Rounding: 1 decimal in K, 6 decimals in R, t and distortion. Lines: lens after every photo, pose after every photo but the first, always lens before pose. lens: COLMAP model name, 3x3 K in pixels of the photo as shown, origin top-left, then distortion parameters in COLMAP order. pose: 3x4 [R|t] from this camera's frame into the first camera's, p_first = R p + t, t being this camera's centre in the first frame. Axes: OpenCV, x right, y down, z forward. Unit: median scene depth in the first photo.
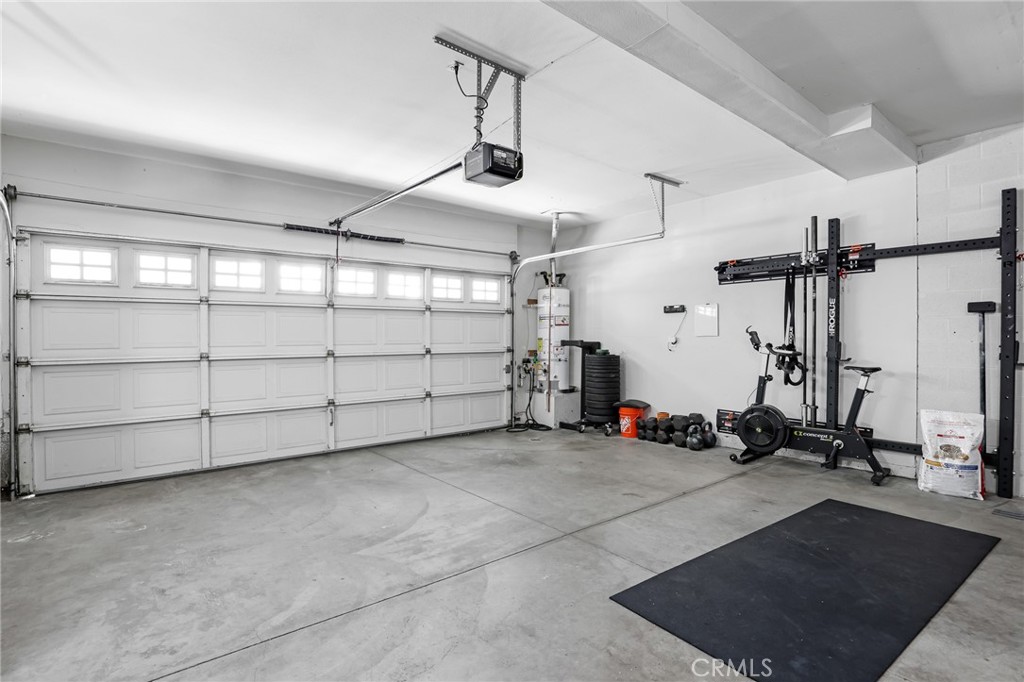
lens RADIAL K [[486.1, 0, 520.9], [0, 486.1, 339.7], [0, 0, 1]] dist [-0.026861, 0.000034]
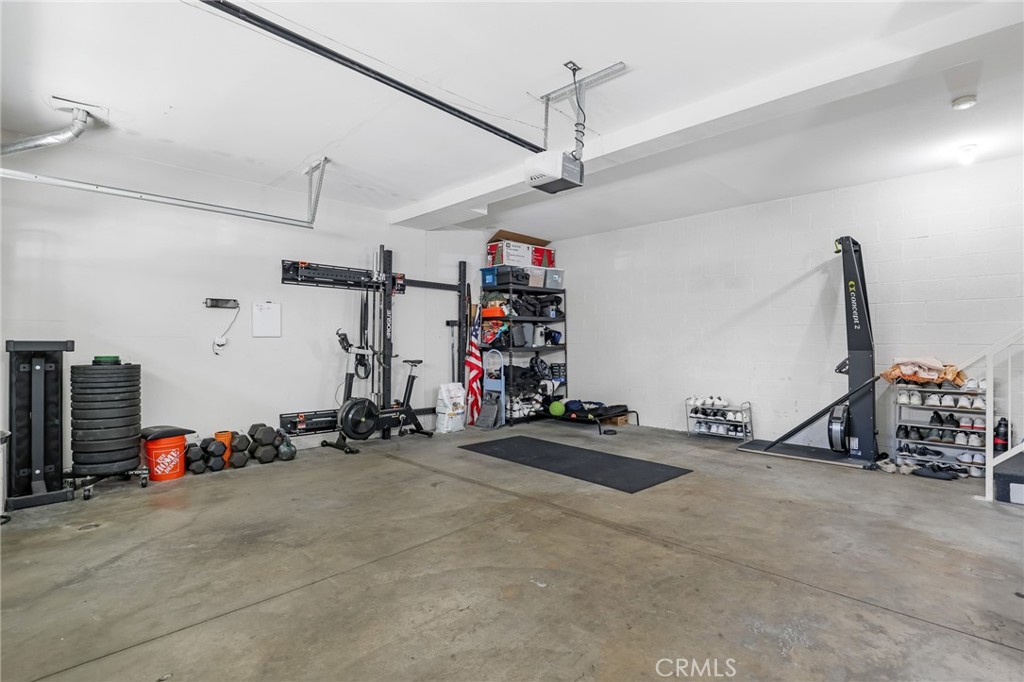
lens RADIAL K [[486.1, 0, 520.9], [0, 486.1, 339.7], [0, 0, 1]] dist [-0.026861, 0.000034]
pose [[-0.112733, 0.012201, 0.993550, -0.809895], [0.002937, 0.999924, -0.011946, 0.013892], [-0.993621, 0.001572, -0.112760, 0.882222]]
